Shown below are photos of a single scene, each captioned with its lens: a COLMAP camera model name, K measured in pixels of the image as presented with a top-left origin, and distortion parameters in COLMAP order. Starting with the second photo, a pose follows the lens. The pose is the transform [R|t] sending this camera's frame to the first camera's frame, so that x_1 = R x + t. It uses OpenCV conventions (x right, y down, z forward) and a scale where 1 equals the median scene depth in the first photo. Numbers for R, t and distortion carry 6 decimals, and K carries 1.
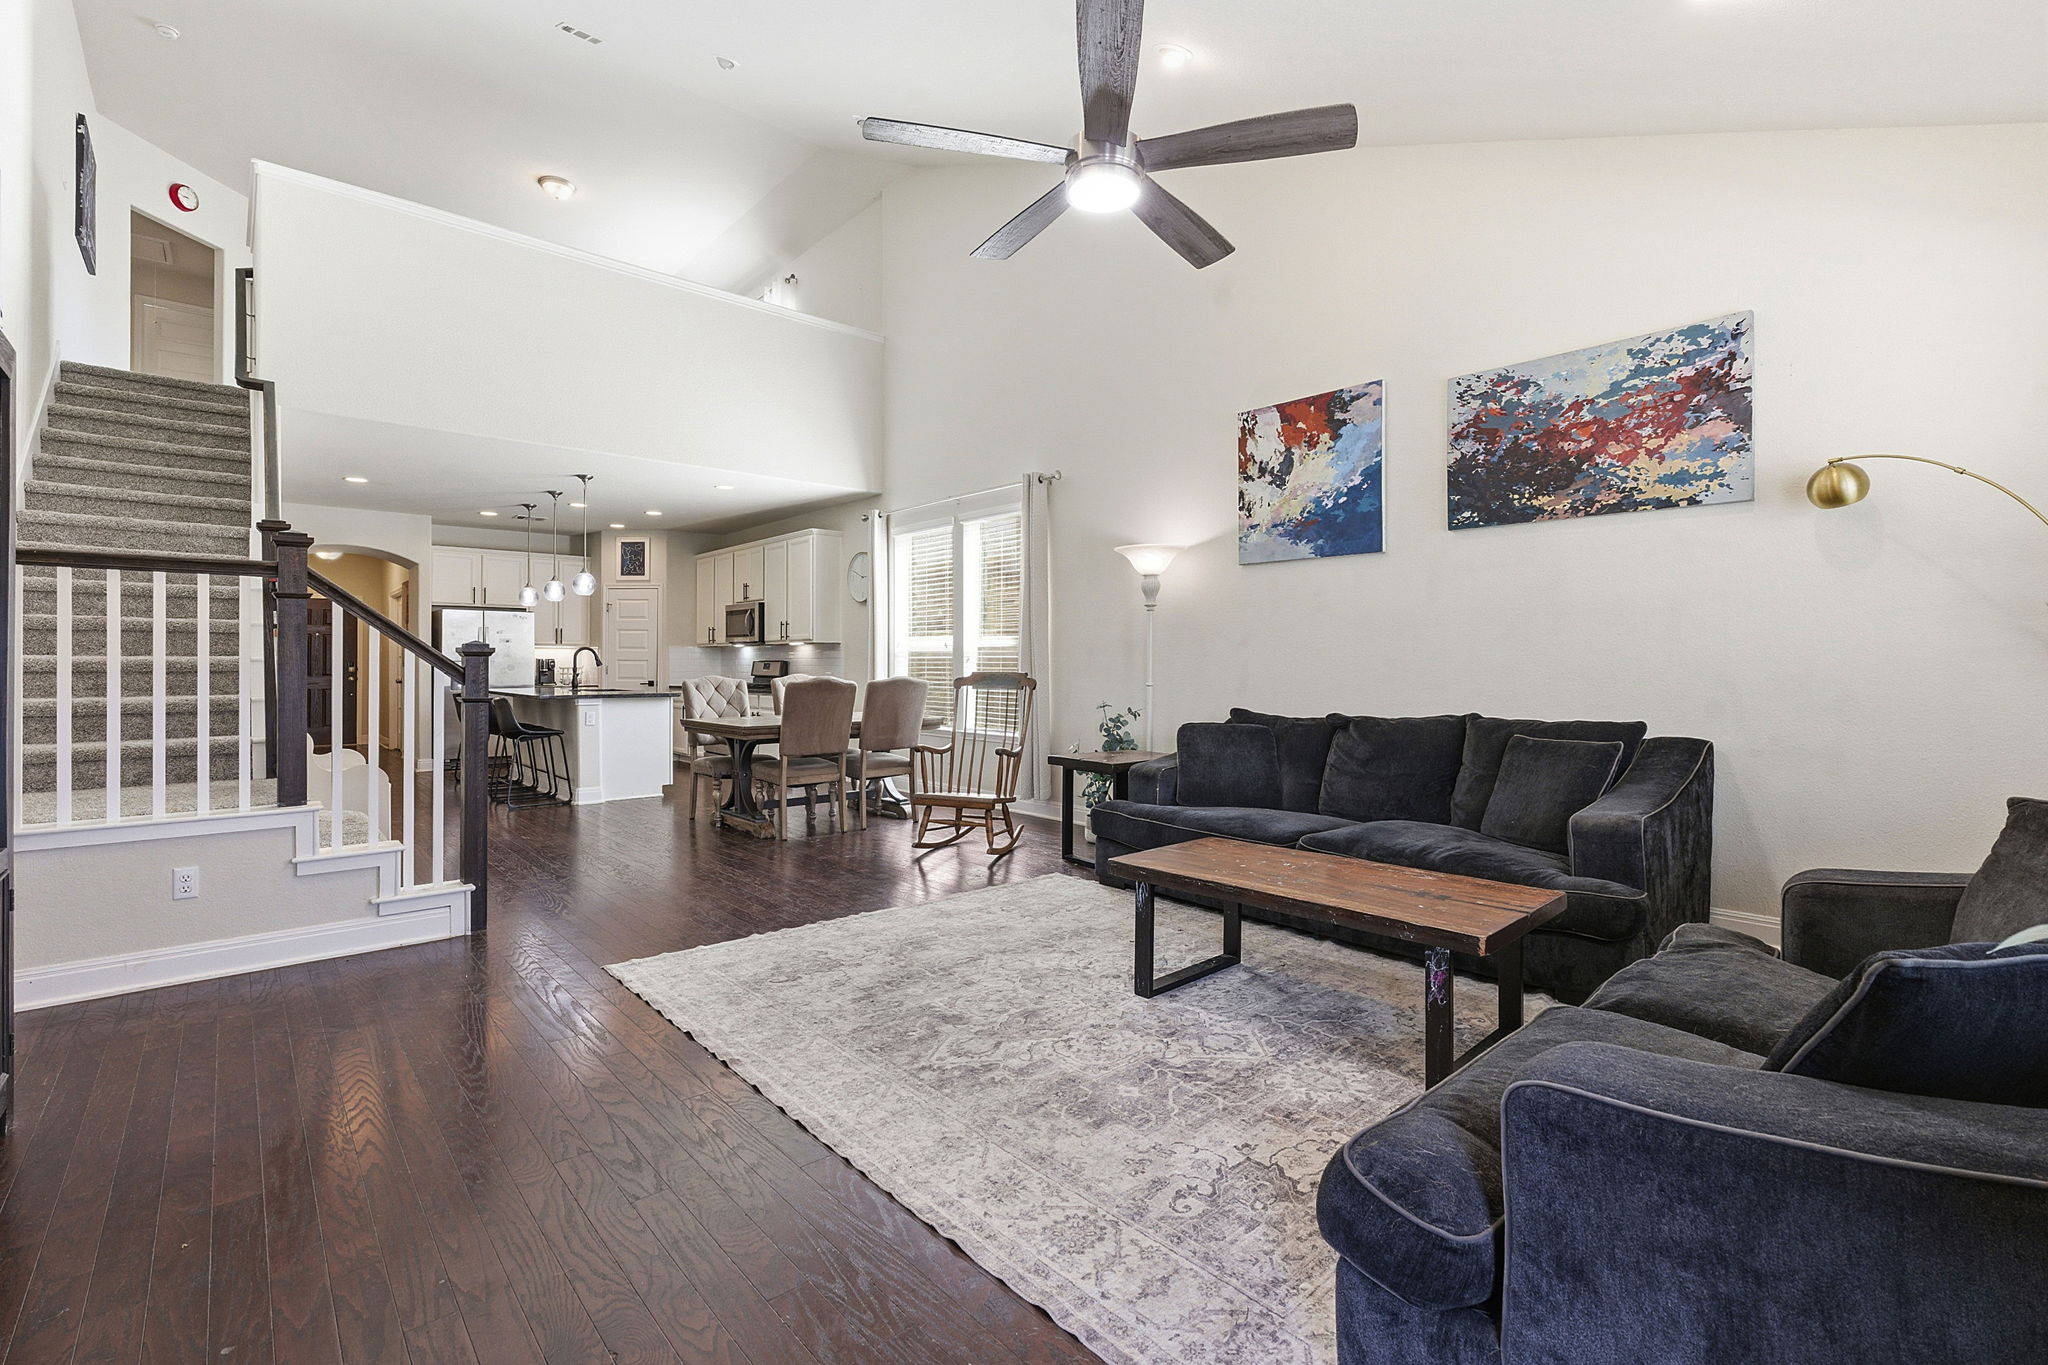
lens RADIAL K [[921.8, 0, 1014.5], [0, 921.8, 668.4], [0, 0, 1]] dist [-0.012931, 0.000137]
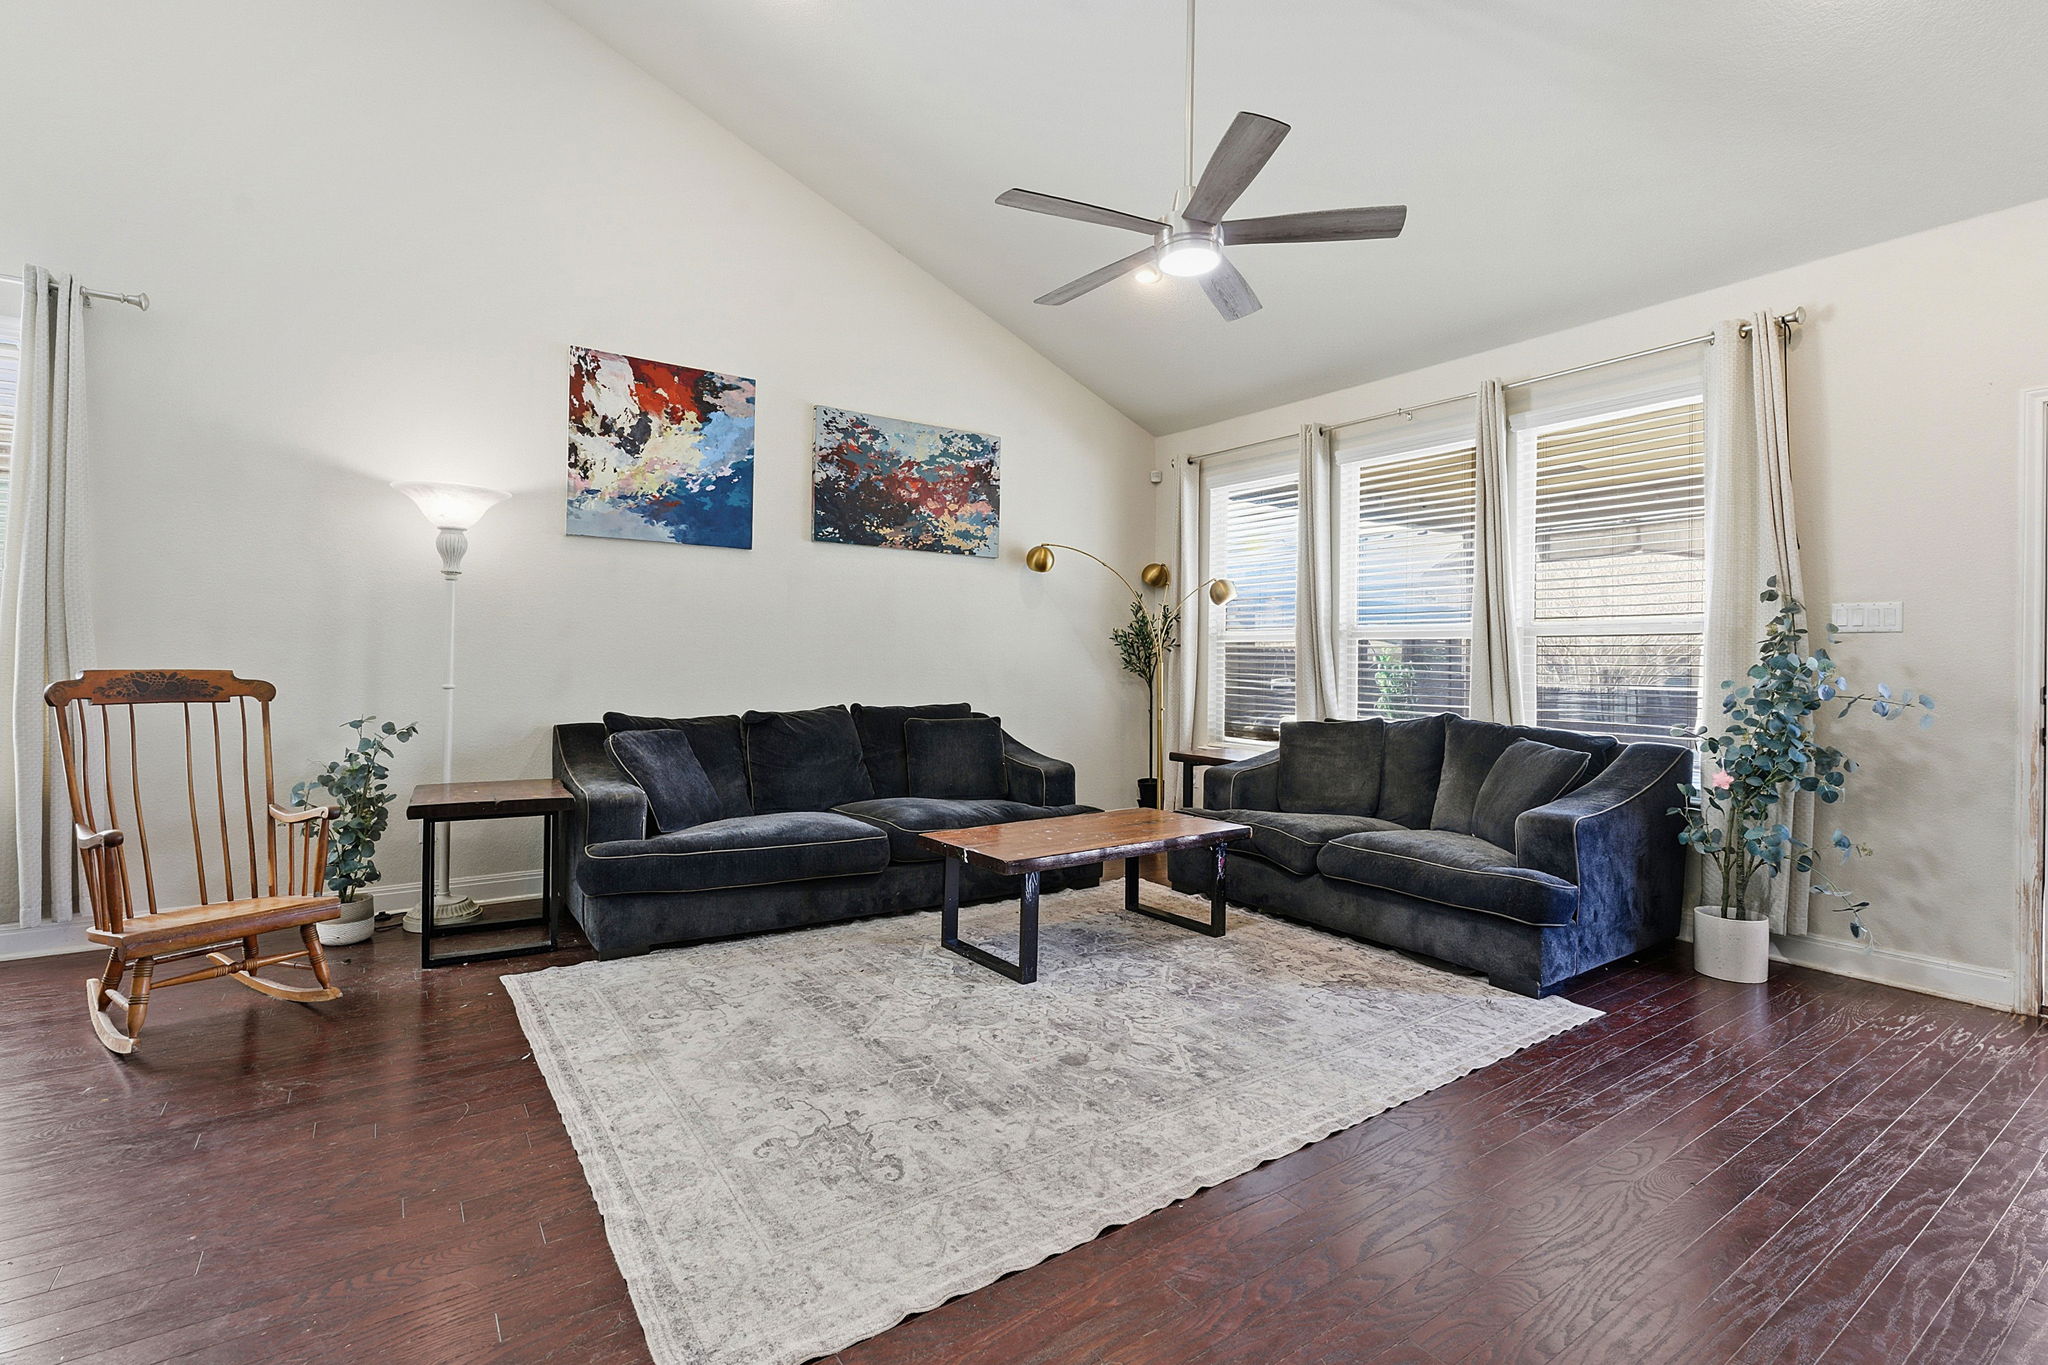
lens RADIAL K [[953.6, 0, 1029.9], [0, 953.6, 667.8], [0, 0, 1]] dist [-0.020540, -0.000830]
pose [[0.099686, -0.003306, 0.995013, -0.712542], [-0.005947, 0.999975, 0.003918, -0.002847], [-0.995001, -0.006308, 0.099664, 0.685922]]
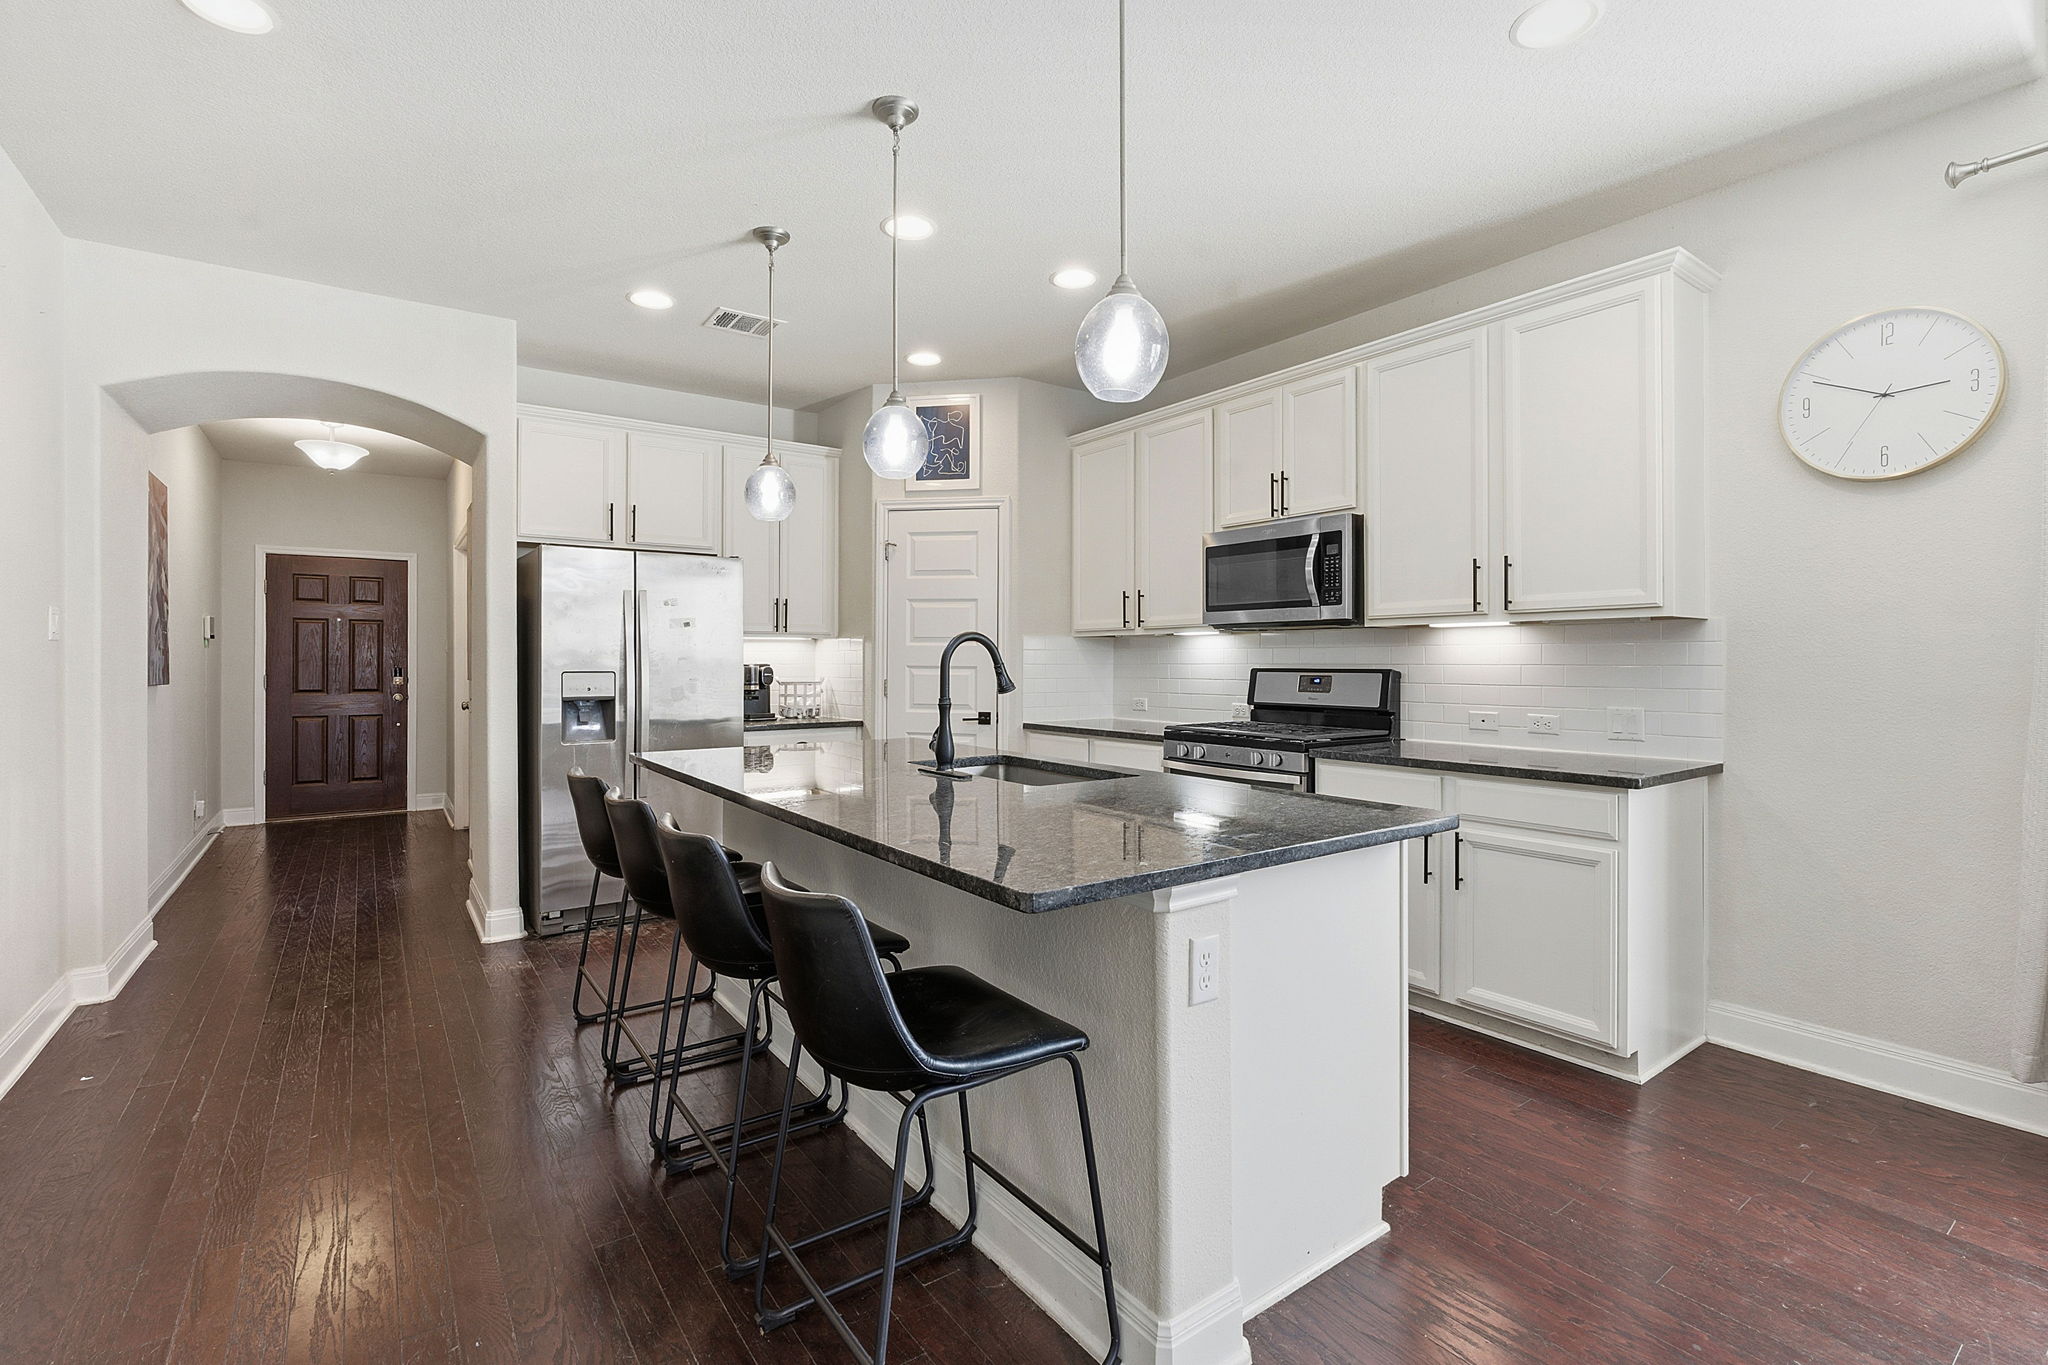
lens RADIAL K [[921.8, 0, 1014.5], [0, 921.8, 668.4], [0, 0, 1]] dist [-0.012931, 0.000137]
pose [[0.995520, -0.000995, -0.094543, -0.878468], [0.001405, 0.999990, 0.004269, -0.025952], [0.094538, -0.004383, 0.995512, 1.436501]]
